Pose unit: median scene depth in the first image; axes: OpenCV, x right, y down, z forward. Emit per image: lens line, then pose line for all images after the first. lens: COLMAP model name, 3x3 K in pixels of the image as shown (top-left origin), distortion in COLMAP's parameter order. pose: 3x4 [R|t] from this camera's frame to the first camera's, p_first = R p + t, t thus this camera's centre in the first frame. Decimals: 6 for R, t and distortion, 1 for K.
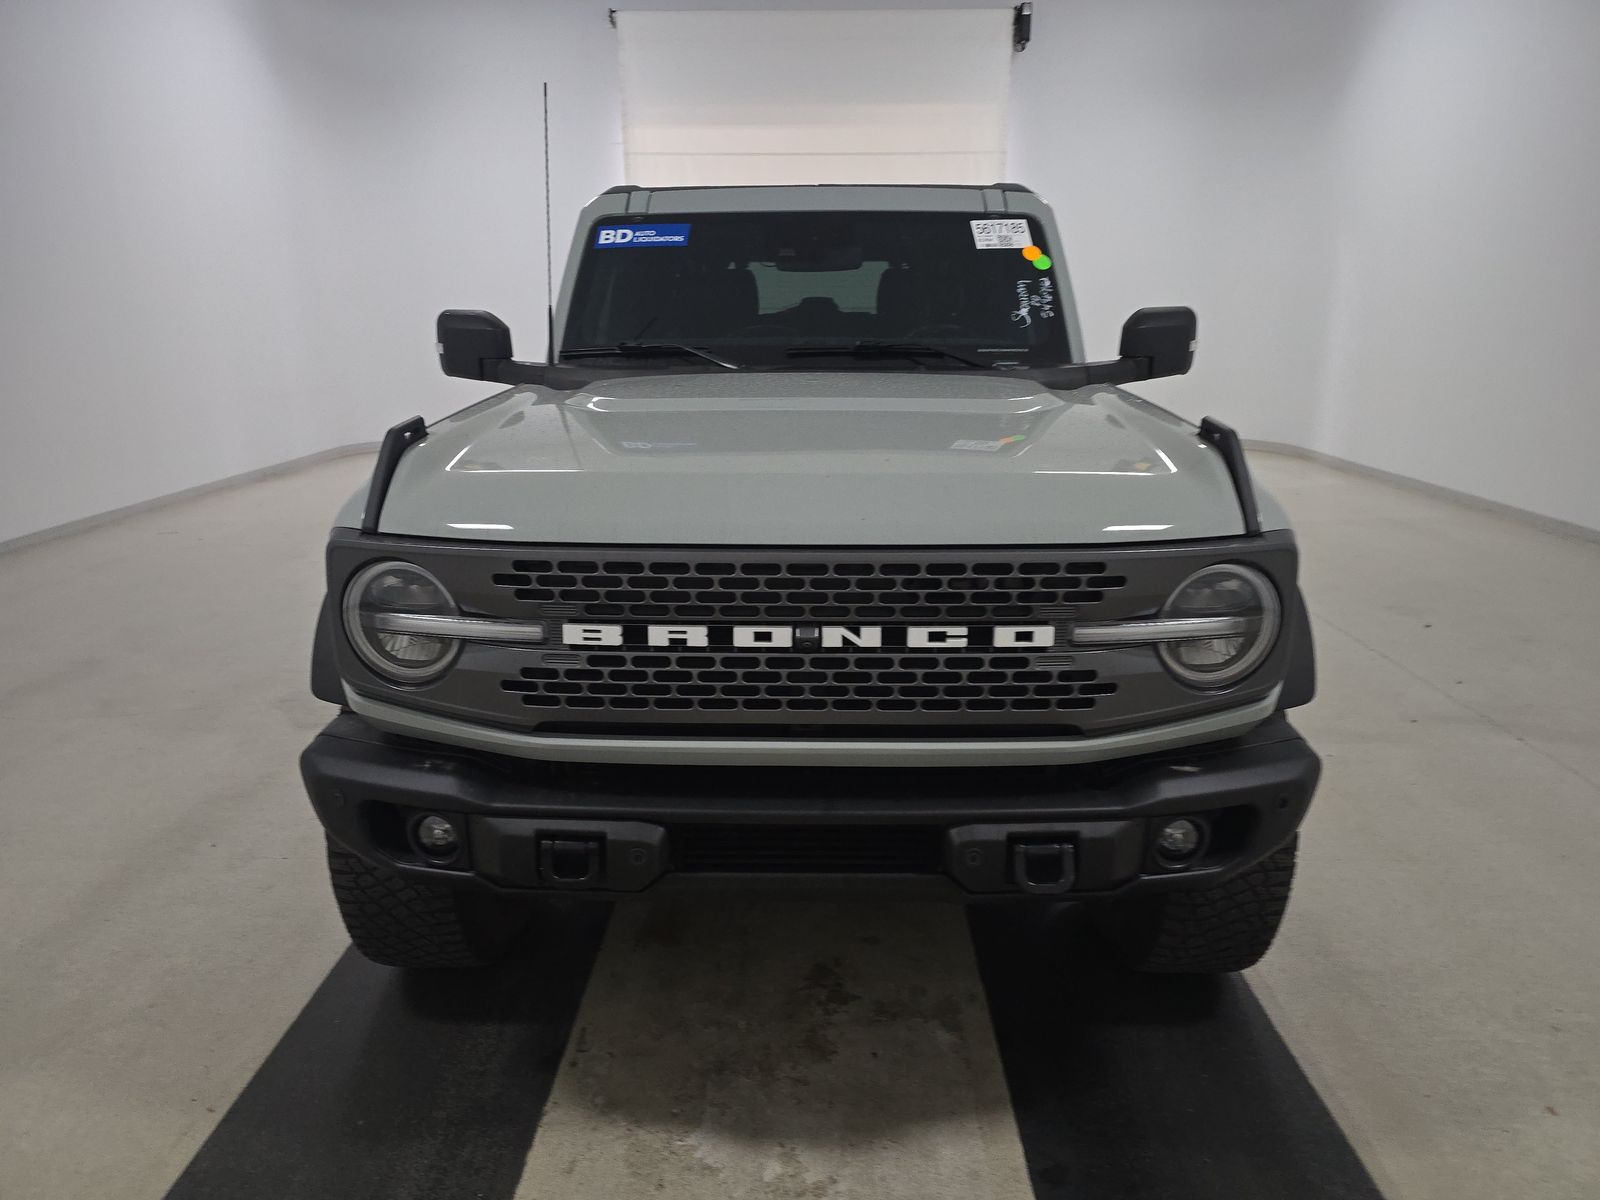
lens RADIAL K [[1094.7, 0, 792.9], [0, 1094.7, 590.2], [0, 0, 1]] dist [-0.004431, -0.006519]
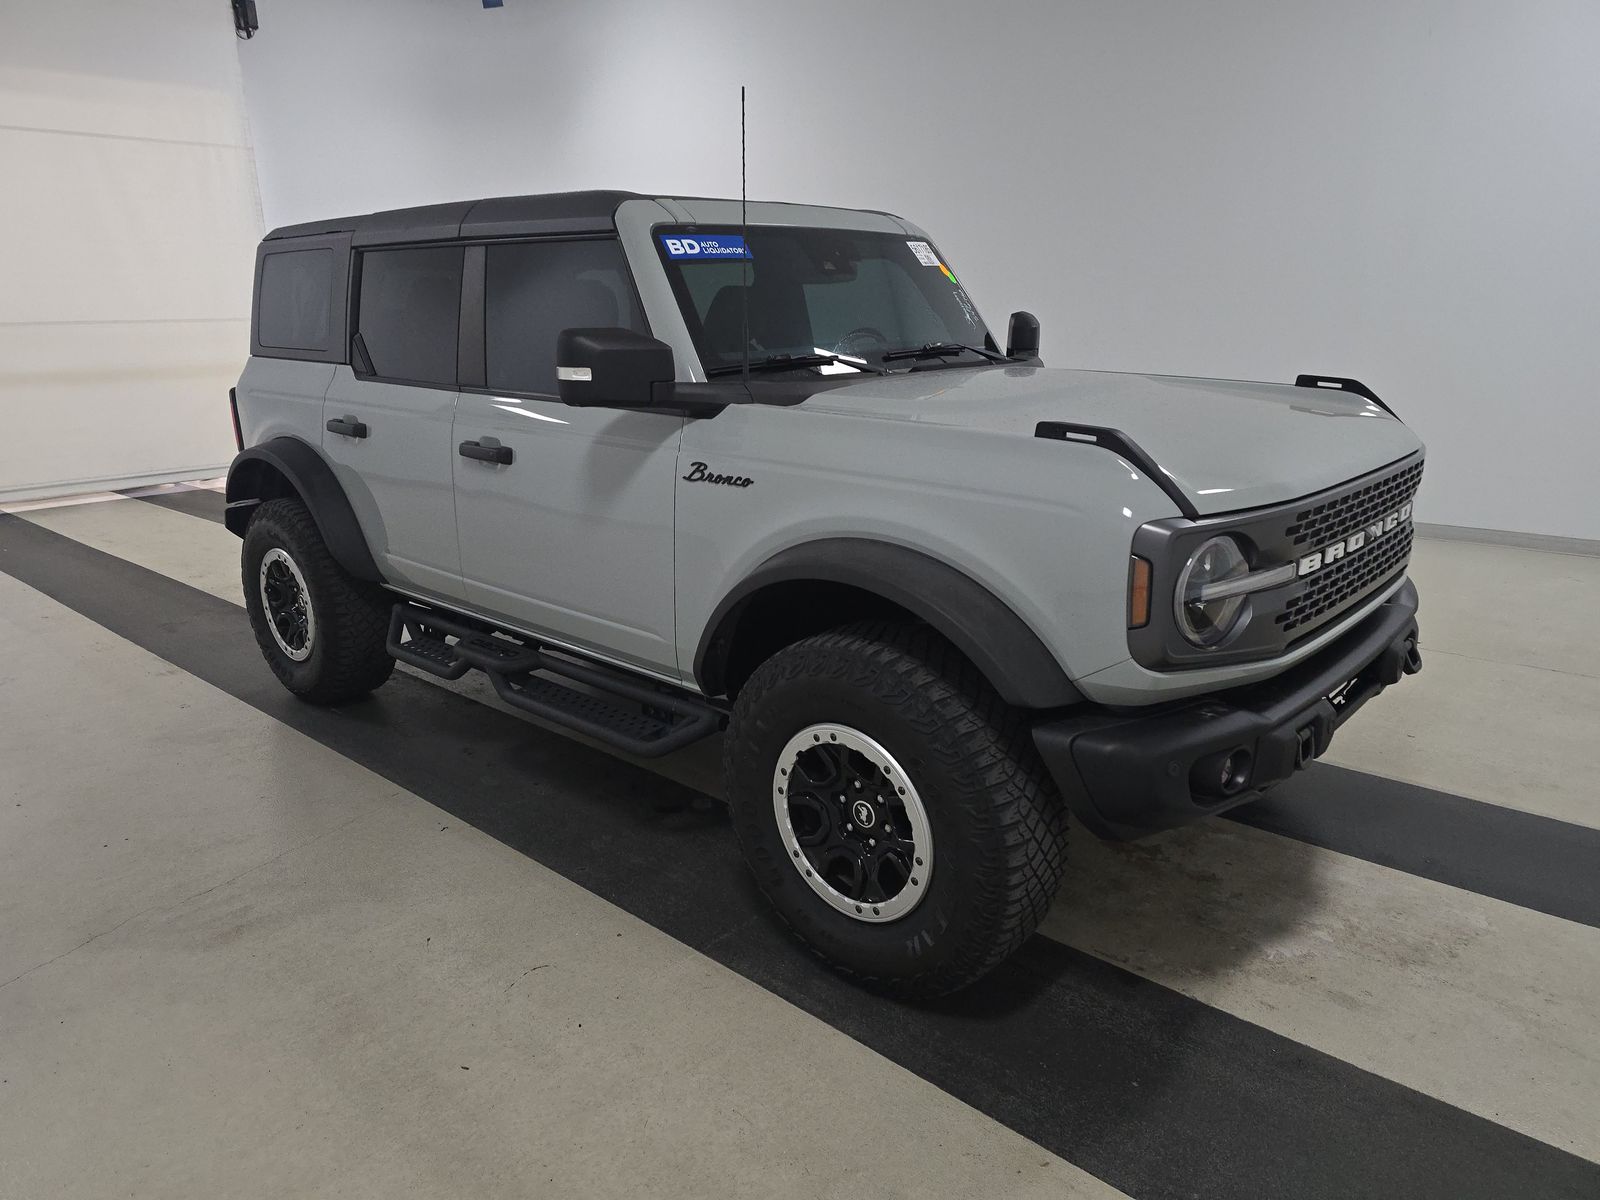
lens RADIAL K [[1094.7, 0, 792.9], [0, 1094.7, 590.2], [0, 0, 1]] dist [-0.004431, -0.006519]
pose [[0.658210, -0.199538, 0.725909, -0.884632], [0.203497, 0.975498, 0.083627, -0.095735], [-0.724810, 0.092676, 0.682687, 0.321328]]
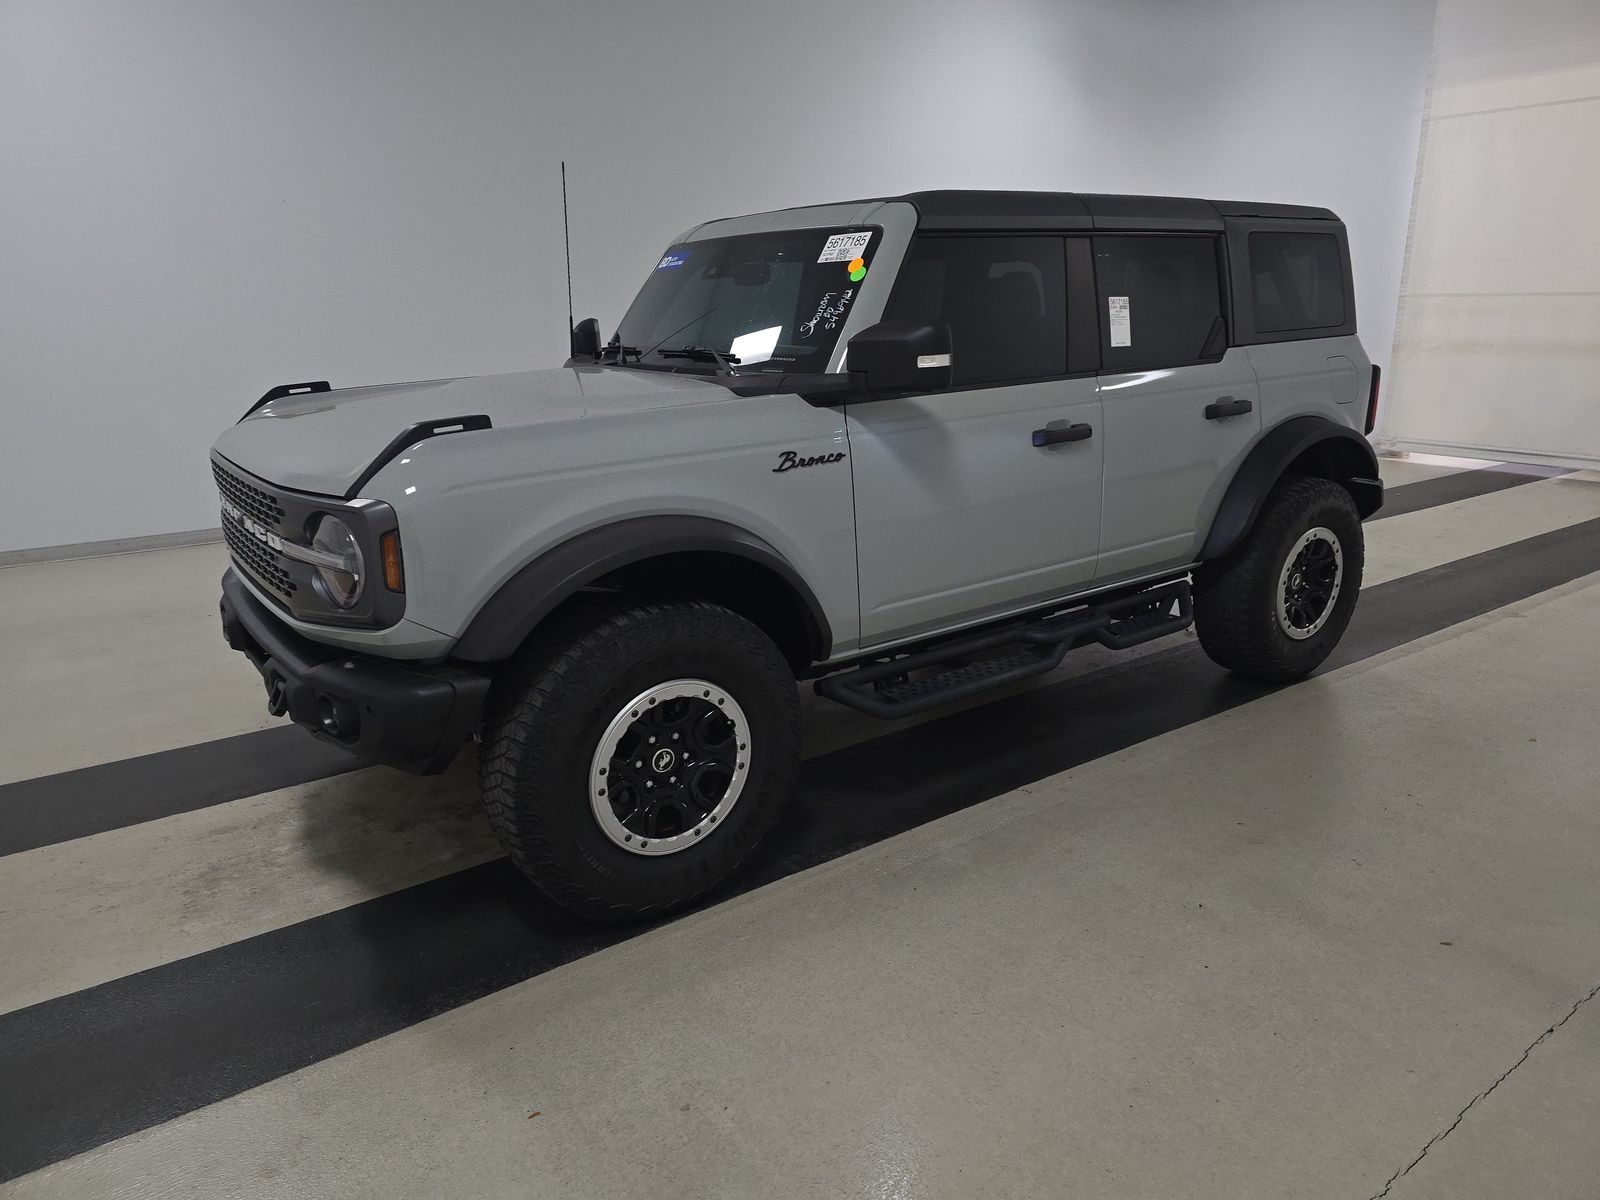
lens RADIAL K [[1073.5, 0, 800.0], [0, 1073.5, 600.0], [0, 0, 1]] dist [-0.001070, -0.001737]
pose [[0.605933, 0.204185, -0.768865, 1.050060], [-0.183419, 0.976317, 0.114727, -0.109914], [0.774082, 0.071508, 0.629034, 0.356837]]
